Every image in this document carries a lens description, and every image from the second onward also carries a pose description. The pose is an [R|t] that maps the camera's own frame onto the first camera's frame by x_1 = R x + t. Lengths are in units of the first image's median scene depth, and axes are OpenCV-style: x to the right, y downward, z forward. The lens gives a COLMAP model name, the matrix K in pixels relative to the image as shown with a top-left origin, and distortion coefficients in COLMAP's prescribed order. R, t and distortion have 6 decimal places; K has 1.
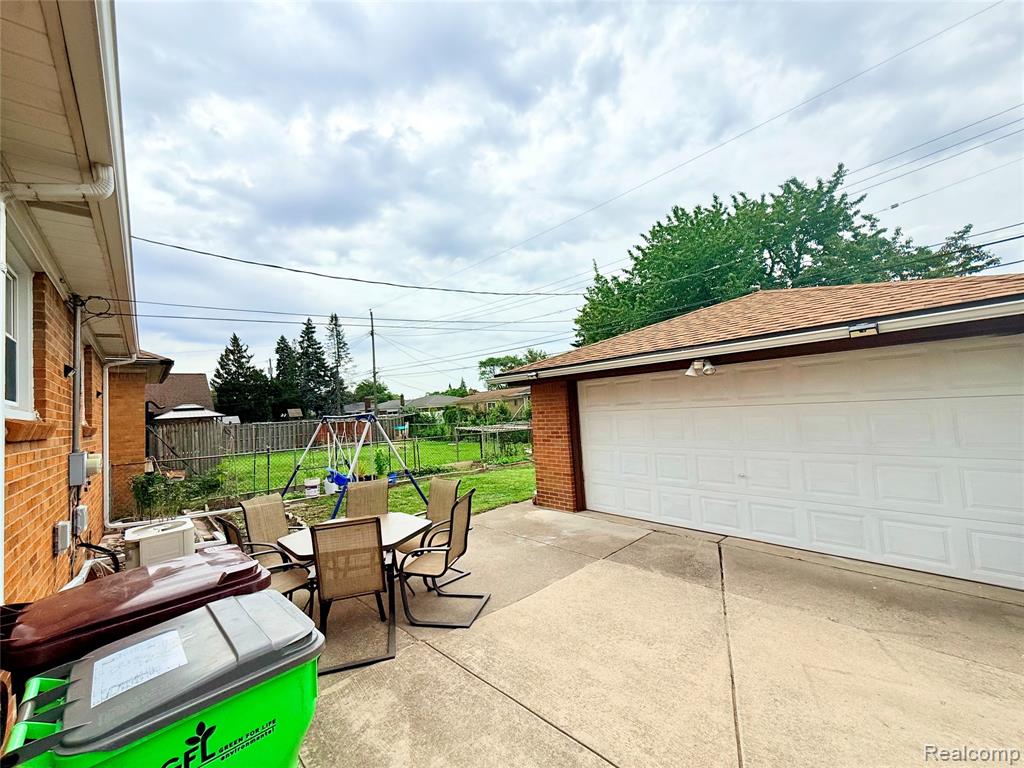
lens RADIAL K [[407.6, 0, 515.5], [0, 407.6, 384.7], [0, 0, 1]] dist [-0.000021, -0.000593]
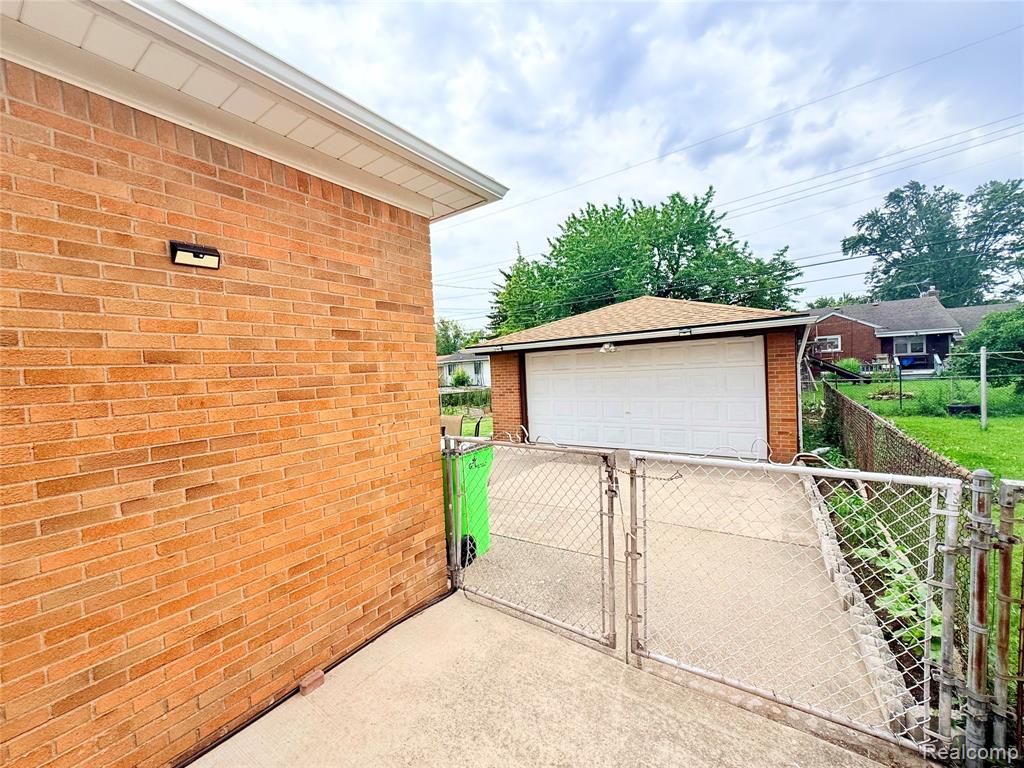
lens RADIAL K [[407.6, 0, 515.5], [0, 407.6, 384.7], [0, 0, 1]] dist [-0.000021, -0.000593]
pose [[0.974696, 0.006821, 0.223429, -0.076968], [-0.023550, 0.997105, 0.072295, -0.000375], [-0.222290, -0.075728, 0.972035, -0.147584]]
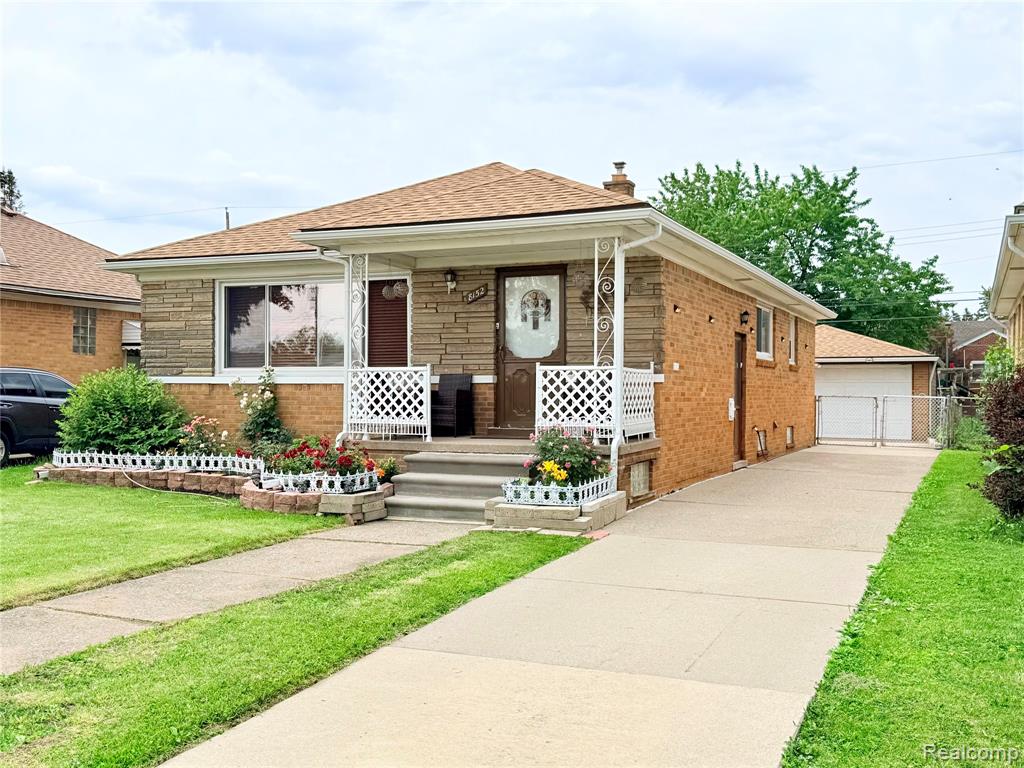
lens RADIAL K [[1073.2, 0, 505.8], [0, 1073.2, 386.1], [0, 0, 1]] dist [0.147542, -0.009781]
pose [[0.908150, 0.068867, 0.412942, -1.102162], [-0.083845, 0.996312, 0.018236, 0.033287], [-0.410163, -0.051184, 0.910575, -1.181381]]
